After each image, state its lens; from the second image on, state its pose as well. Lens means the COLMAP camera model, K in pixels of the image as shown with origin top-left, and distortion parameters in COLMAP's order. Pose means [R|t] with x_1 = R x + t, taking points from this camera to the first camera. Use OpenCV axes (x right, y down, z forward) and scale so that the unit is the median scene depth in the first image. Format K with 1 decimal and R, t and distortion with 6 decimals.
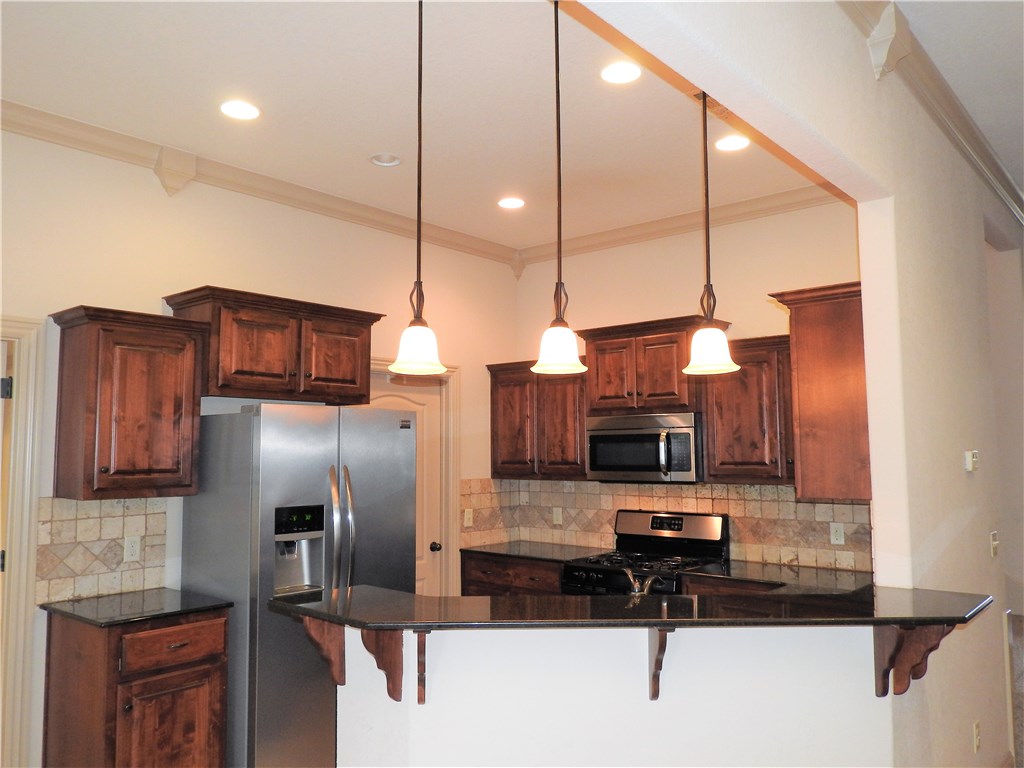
lens RADIAL K [[796.6, 0, 510.6], [0, 796.6, 385.5], [0, 0, 1]] dist [-0.007670, -0.001642]
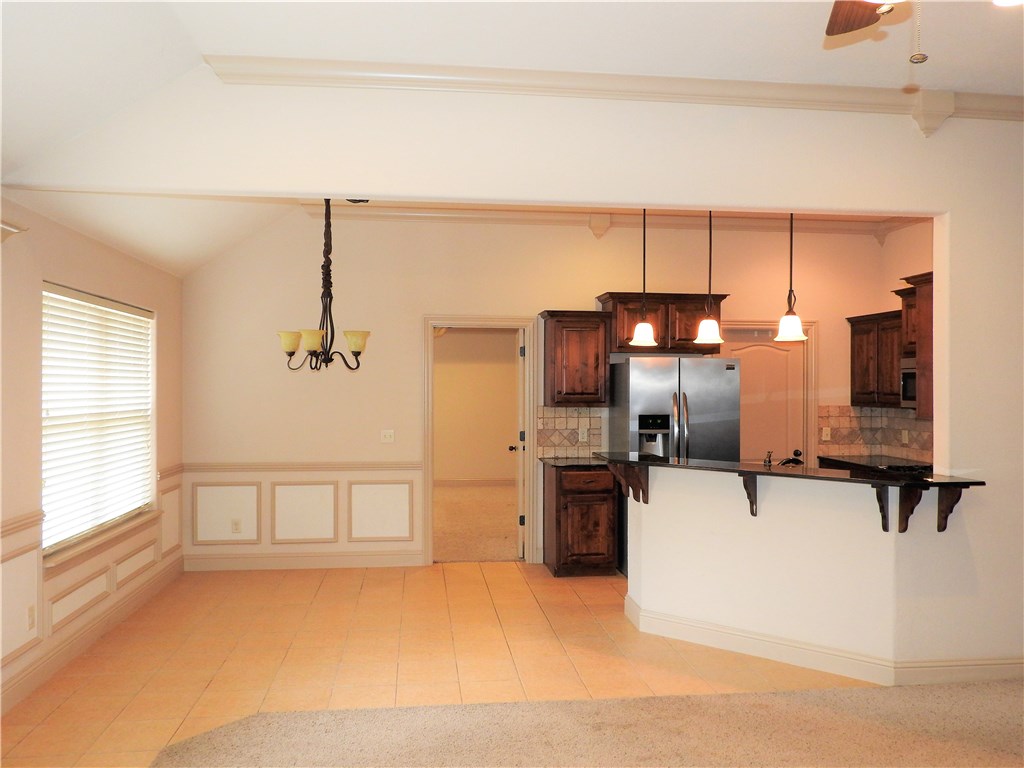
lens RADIAL K [[796.6, 0, 510.6], [0, 796.6, 385.5], [0, 0, 1]] dist [-0.007670, -0.001642]
pose [[0.738629, 0.008250, -0.674062, 0.619558], [0.049031, 0.996619, 0.065926, -0.040302], [0.672327, -0.081745, 0.735727, -0.455447]]
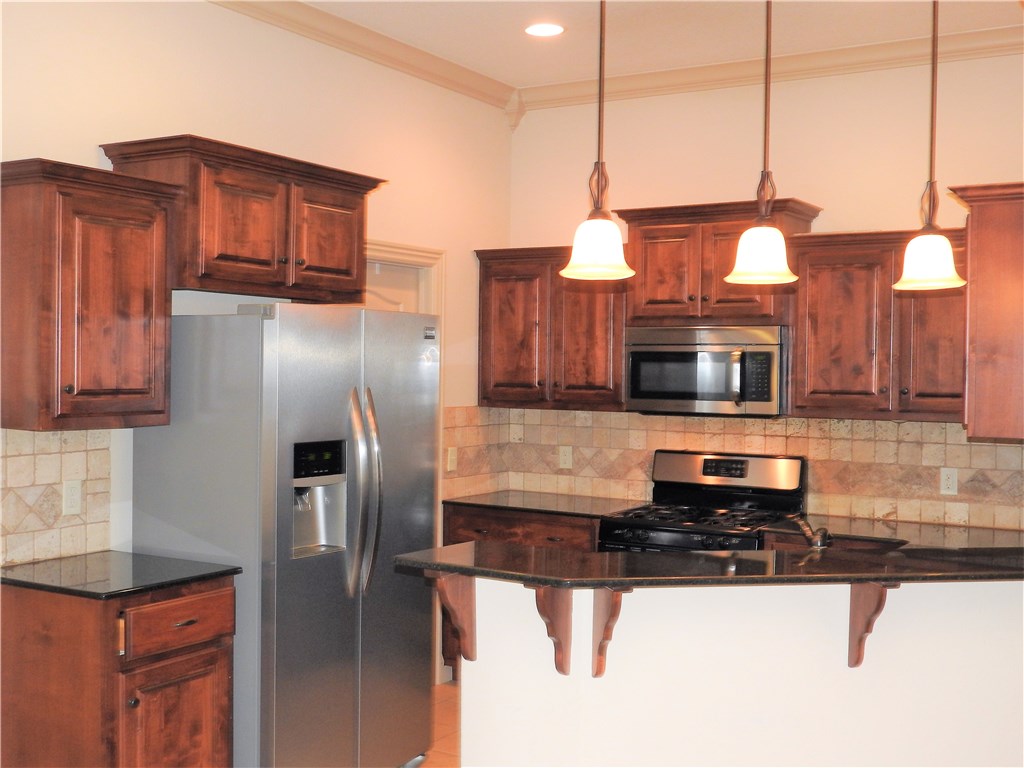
lens RADIAL K [[1189.1, 0, 514.7], [0, 1189.1, 386.0], [0, 0, 1]] dist [-0.003203, -0.039811]
pose [[0.986239, 0.016806, 0.164467, -0.240955], [-0.033238, 0.994663, 0.097679, -0.013580], [-0.161948, -0.101801, 0.981534, -0.107978]]
